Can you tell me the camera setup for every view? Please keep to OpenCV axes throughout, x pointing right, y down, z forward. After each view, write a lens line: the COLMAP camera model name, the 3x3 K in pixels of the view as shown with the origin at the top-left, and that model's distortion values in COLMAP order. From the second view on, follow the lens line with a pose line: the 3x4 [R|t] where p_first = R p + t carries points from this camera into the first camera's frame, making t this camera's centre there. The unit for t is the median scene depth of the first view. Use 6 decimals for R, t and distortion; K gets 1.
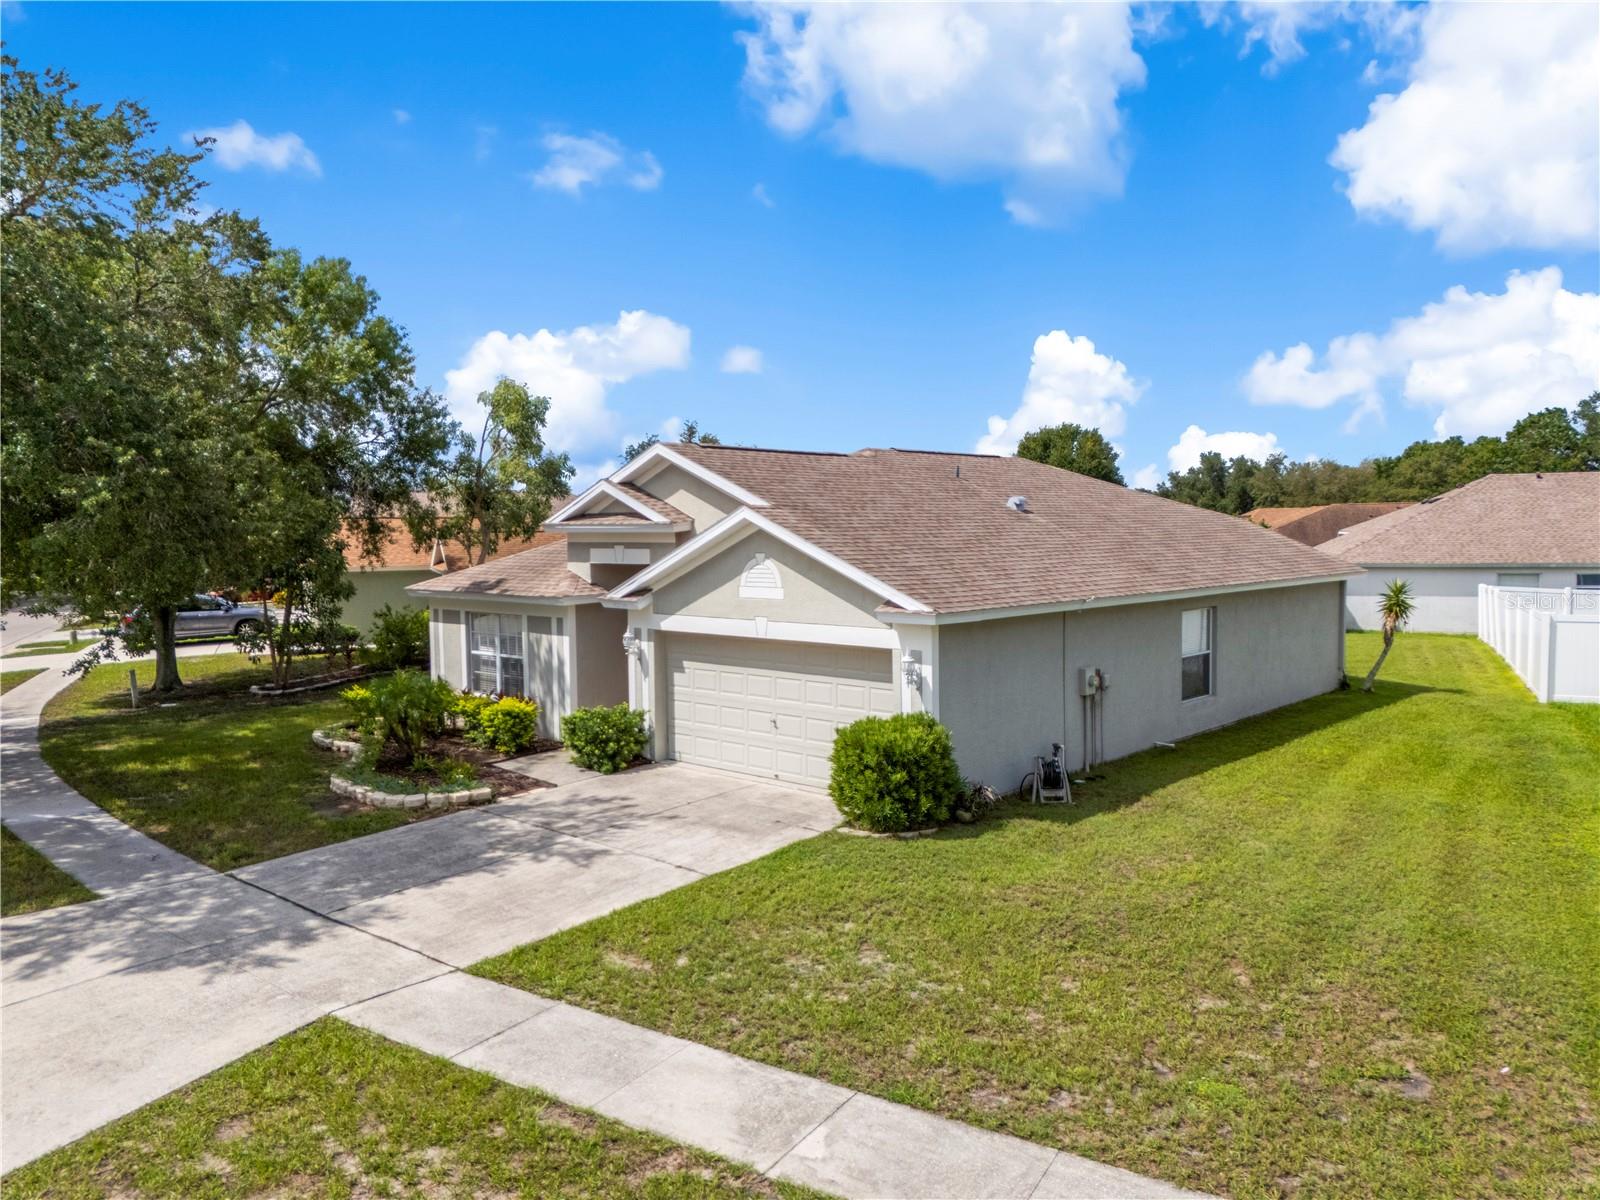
lens RADIAL K [[1158.8, 0, 830.1], [0, 1158.8, 602.3], [0, 0, 1]] dist [0.048167, -0.045661]
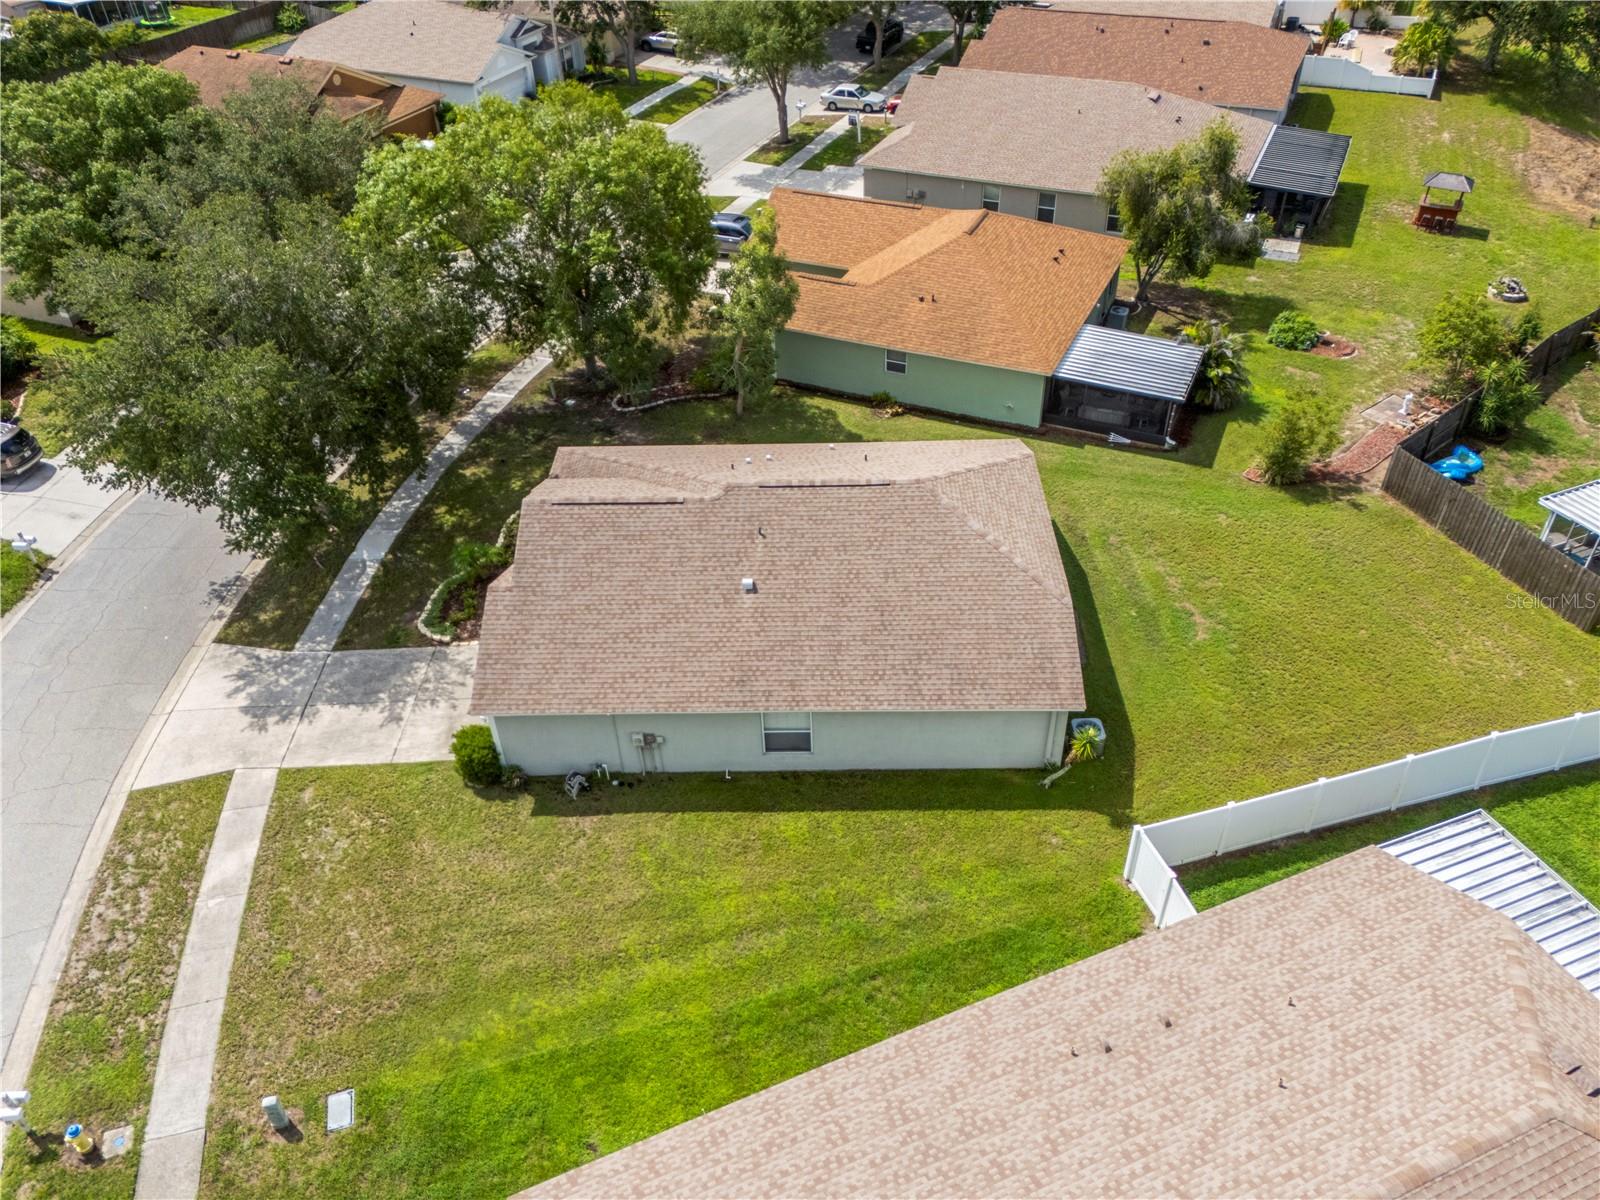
lens RADIAL K [[1161.7, 0, 800.0], [0, 1161.7, 600.0], [0, 0, 1]] dist [0.076401, -0.070327]
pose [[0.652378, 0.465152, -0.598362, 1.682582], [-0.023037, 0.801312, 0.597803, -1.453628], [0.757544, -0.376209, 0.533474, 0.436257]]
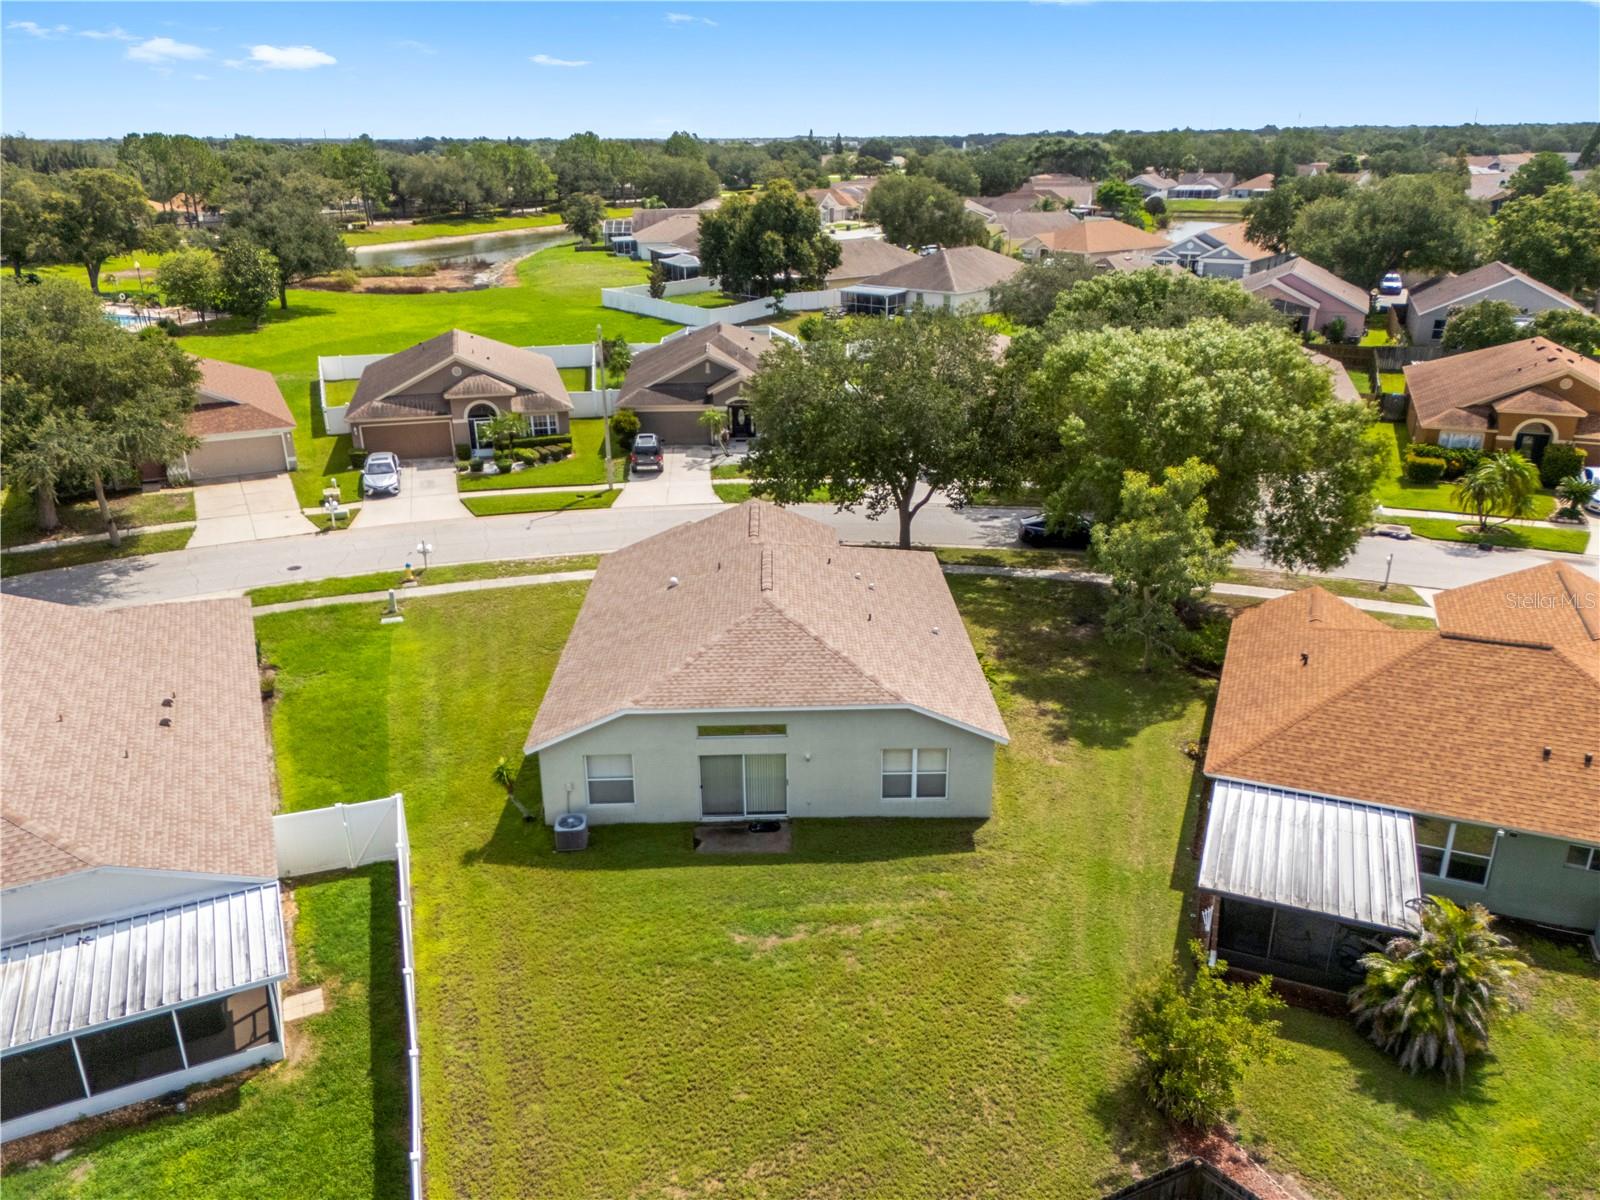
lens RADIAL K [[1158.8, 0, 830.1], [0, 1158.8, 602.3], [0, 0, 1]] dist [0.048167, -0.045661]
pose [[-0.713349, 0.266648, -0.648099, 1.788731], [-0.035886, 0.909675, 0.413767, -1.241802], [0.699889, 0.318418, -0.639347, 3.613401]]
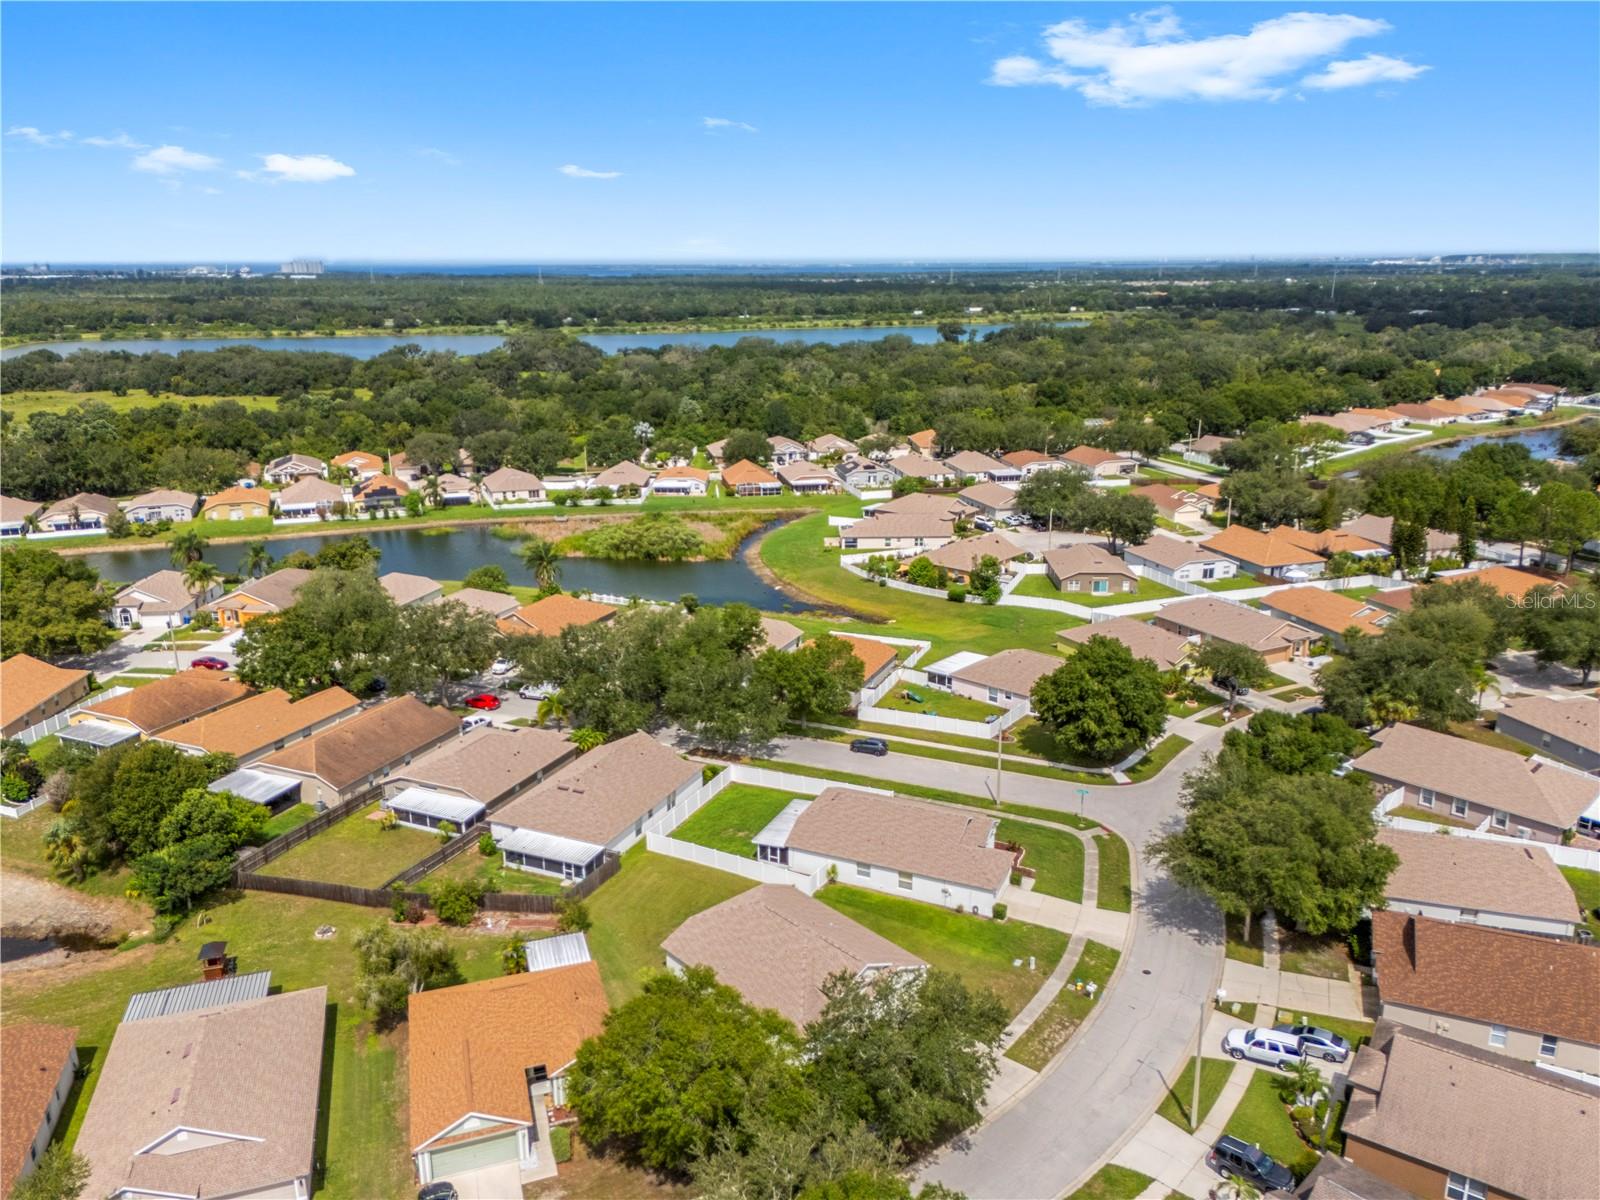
lens RADIAL K [[1155.8, 0, 800.0], [0, 1155.8, 600.0], [0, 0, 1]] dist [0.117030, -0.169461]
pose [[0.106444, -0.262861, 0.958944, -5.345051], [0.069542, 0.964030, 0.256536, -3.457560], [-0.991884, 0.039380, 0.120895, 0.905041]]
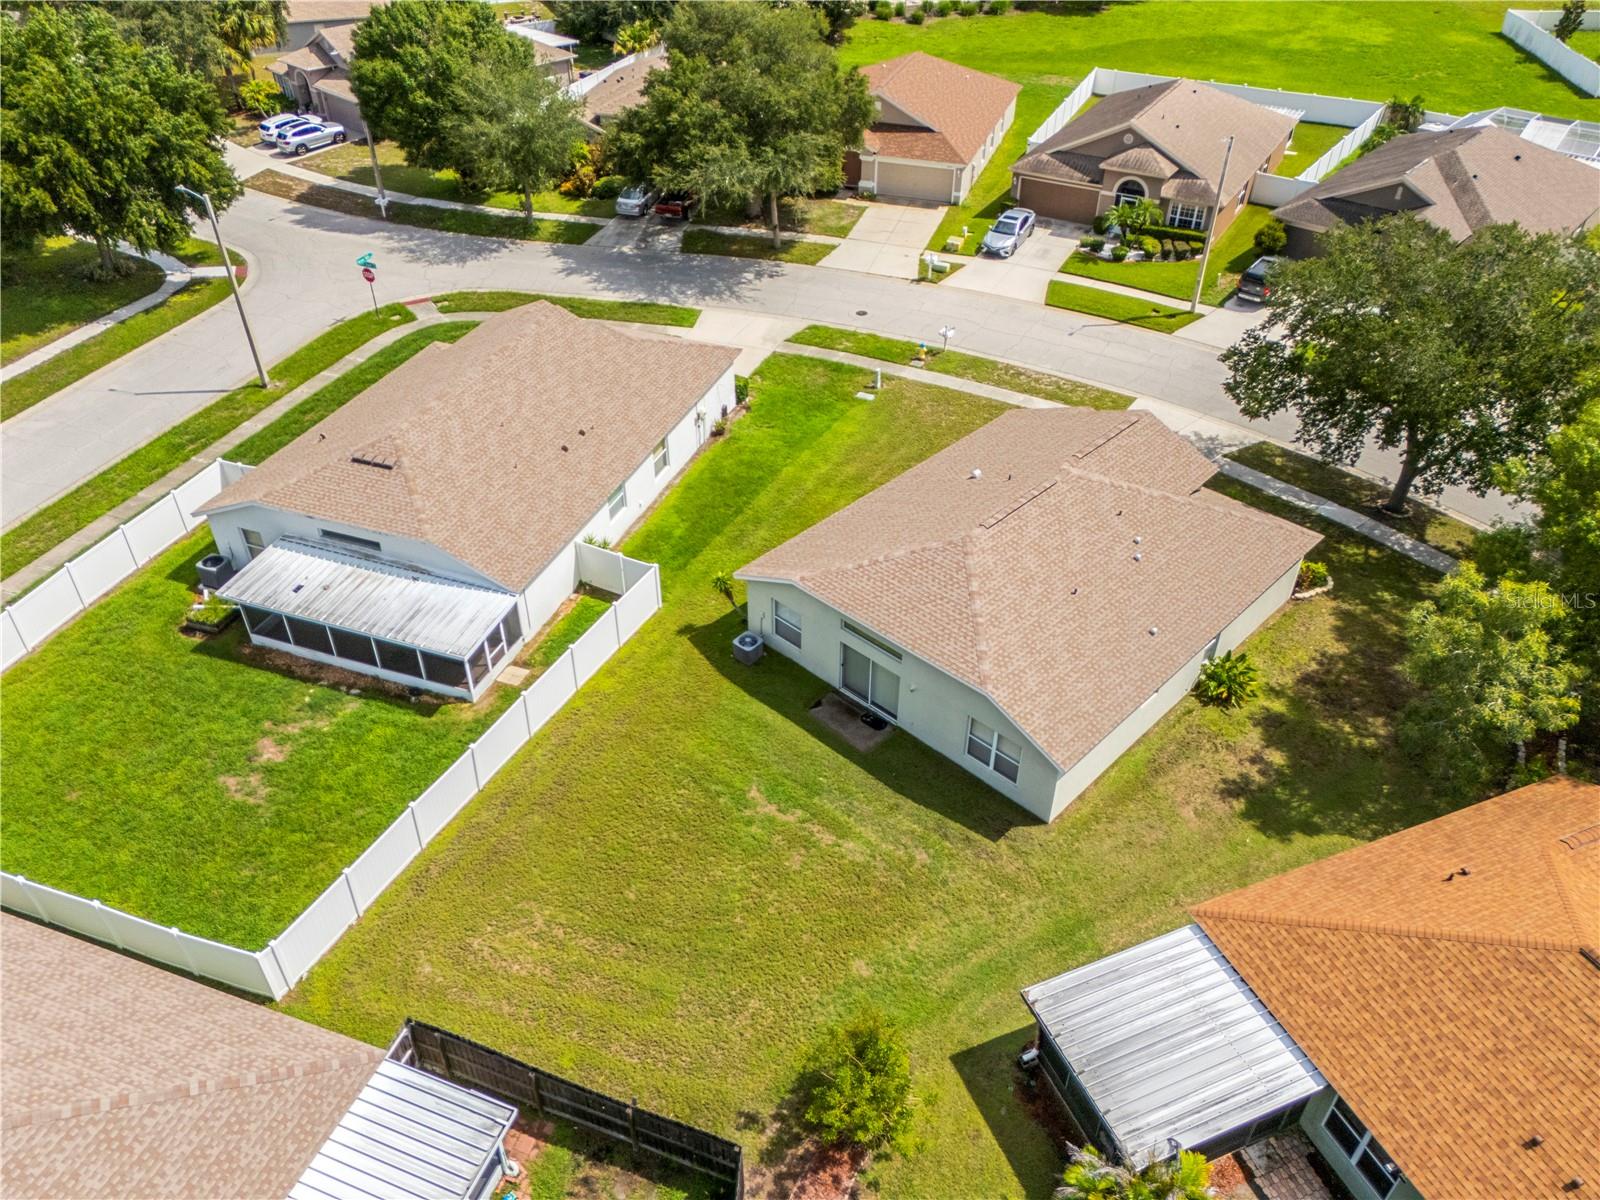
lens RADIAL K [[1199.9, 0, 808.1], [0, 1199.9, 596.3], [0, 0, 1]] dist [0.051989, -0.048732]
pose [[-0.999599, -0.014652, 0.024222, 0.598139], [0.004701, 0.757838, 0.652426, -1.866439], [-0.027916, 0.652278, -0.757465, 4.070078]]
